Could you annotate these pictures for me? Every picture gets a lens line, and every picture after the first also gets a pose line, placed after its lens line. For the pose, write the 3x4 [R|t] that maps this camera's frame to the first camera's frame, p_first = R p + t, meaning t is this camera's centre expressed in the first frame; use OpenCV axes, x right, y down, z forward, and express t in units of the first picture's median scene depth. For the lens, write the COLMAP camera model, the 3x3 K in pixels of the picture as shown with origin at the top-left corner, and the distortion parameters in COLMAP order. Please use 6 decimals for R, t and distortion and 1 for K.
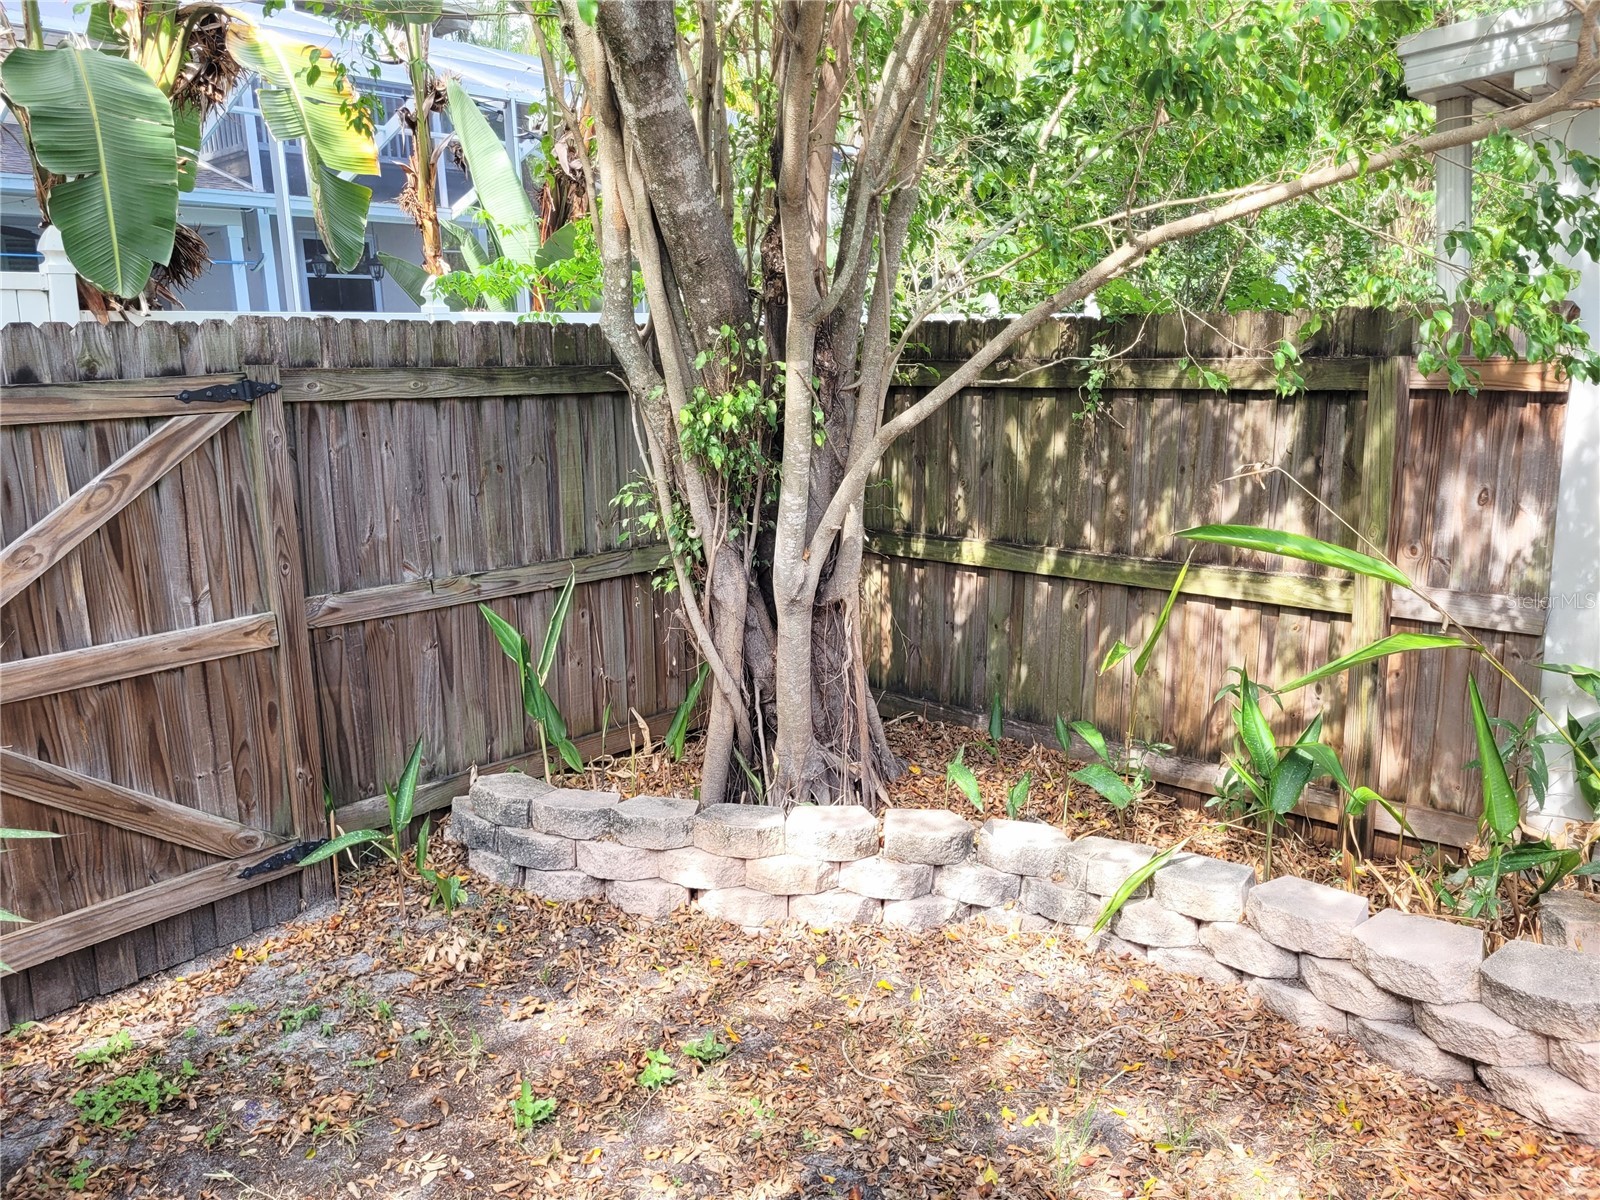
lens RADIAL K [[1253.9, 0, 795.1], [0, 1253.9, 574.8], [0, 0, 1]] dist [0.046852, -0.002567]
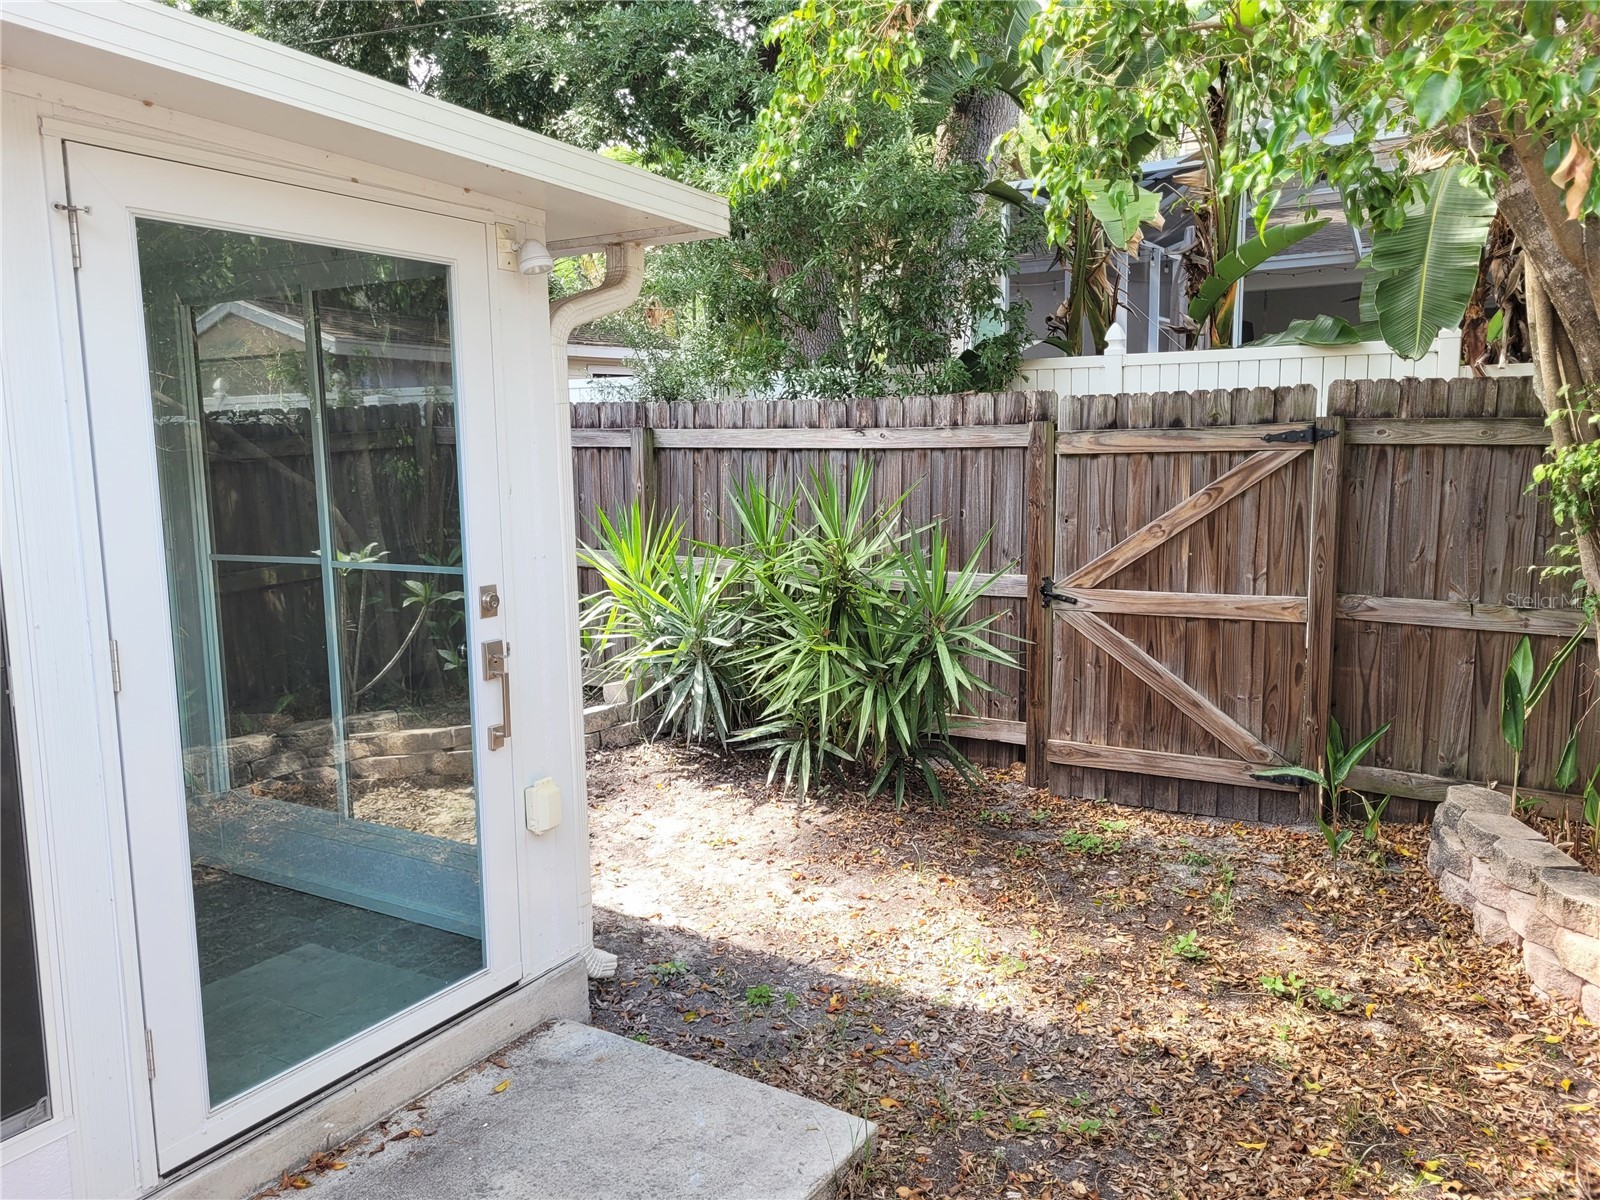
lens RADIAL K [[1201.8, 0, 795.9], [0, 1201.8, 574.9], [0, 0, 1]] dist [0.047783, -0.041265]
pose [[0.194416, 0.146782, -0.969875, 0.736005], [-0.161766, 0.980001, 0.115888, -0.056025], [0.967489, 0.134362, 0.214272, 0.187239]]
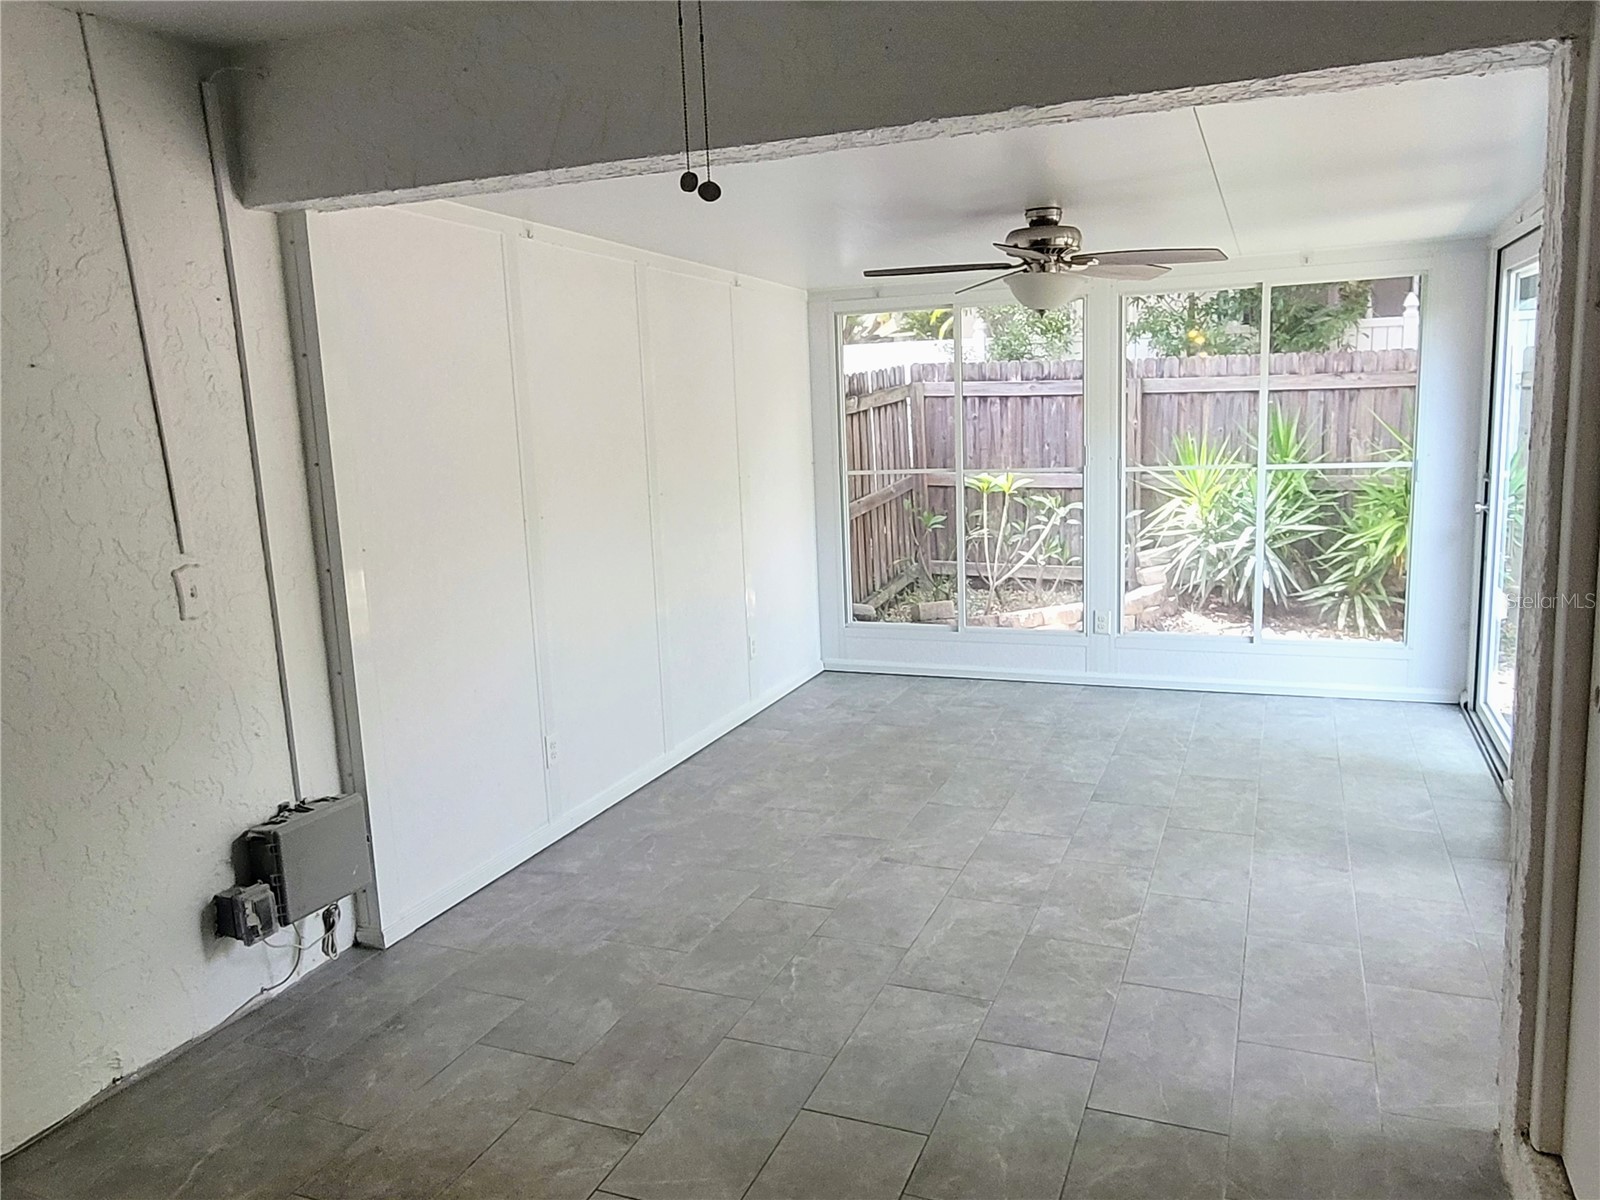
lens RADIAL K [[1182.5, 0, 798.6], [0, 1182.5, 580.5], [0, 0, 1]] dist [-0.000687, 0.010075]
pose [[0.351049, 0.173400, -0.920161, 0.882881], [-0.136017, 0.981724, 0.133109, 0.143829], [0.926425, 0.078429, 0.368219, -1.105254]]
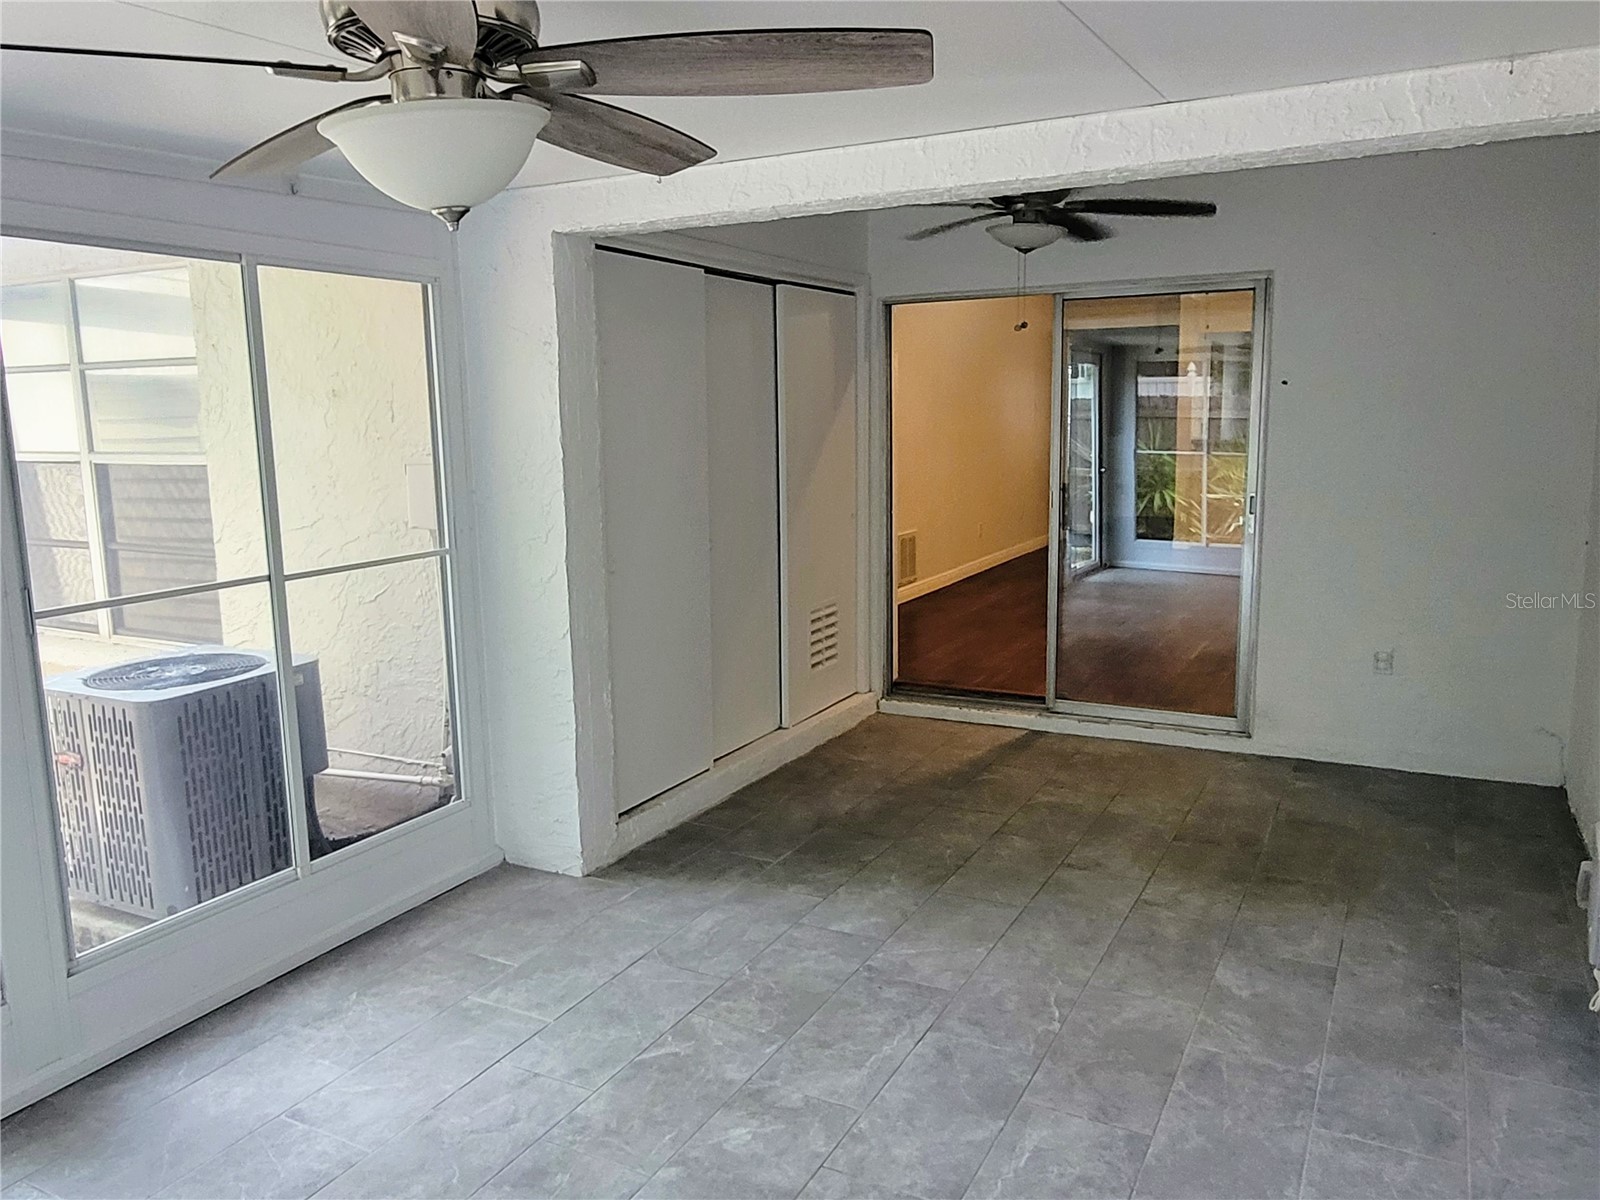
lens RADIAL K [[1182.5, 0, 798.6], [0, 1182.5, 580.5], [0, 0, 1]] dist [-0.000687, 0.010075]
pose [[-0.256677, -0.096702, 0.961647, -0.602538], [0.197248, 0.968799, 0.150069, 0.097522], [-0.946155, 0.228203, -0.229594, -0.468675]]
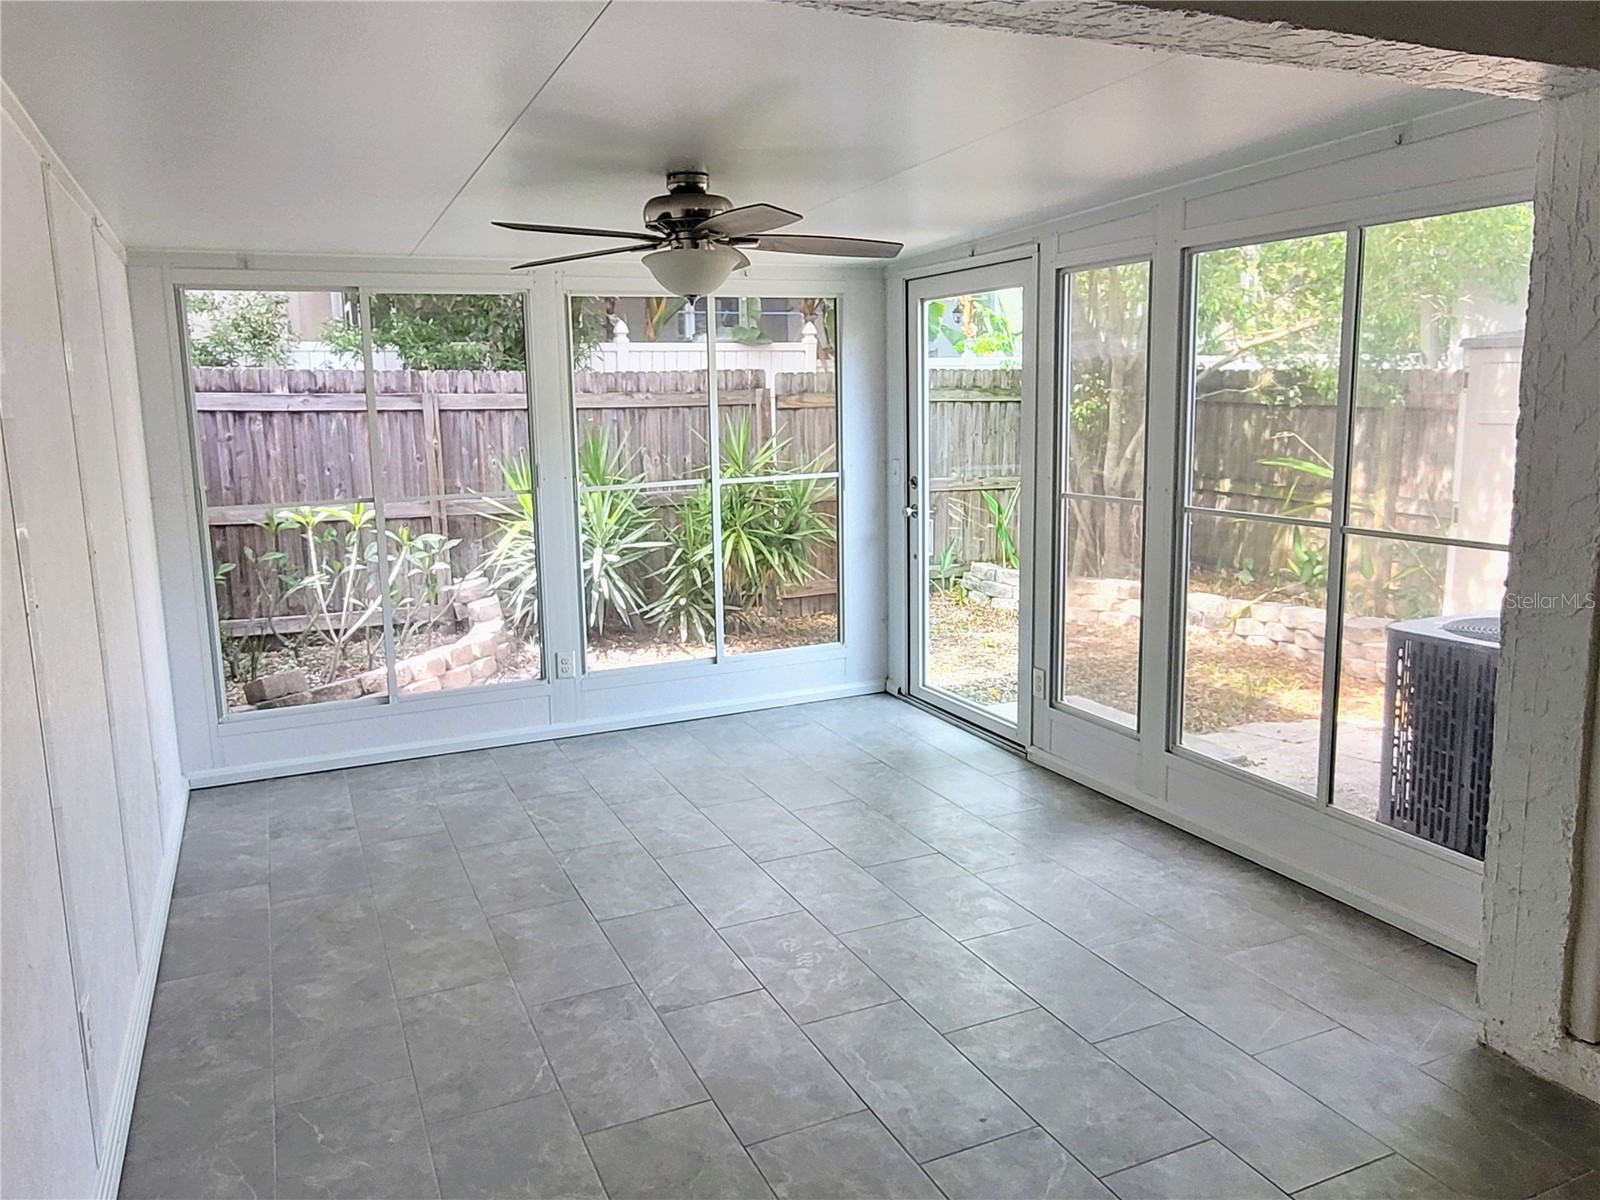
lens RADIAL K [[1182.5, 0, 798.6], [0, 1182.5, 580.5], [0, 0, 1]] dist [-0.000687, 0.010075]
pose [[0.922267, 0.082607, -0.377623, 0.320959], [-0.083207, 0.996423, 0.014757, 0.215639], [0.377491, 0.017811, 0.925842, -1.336579]]
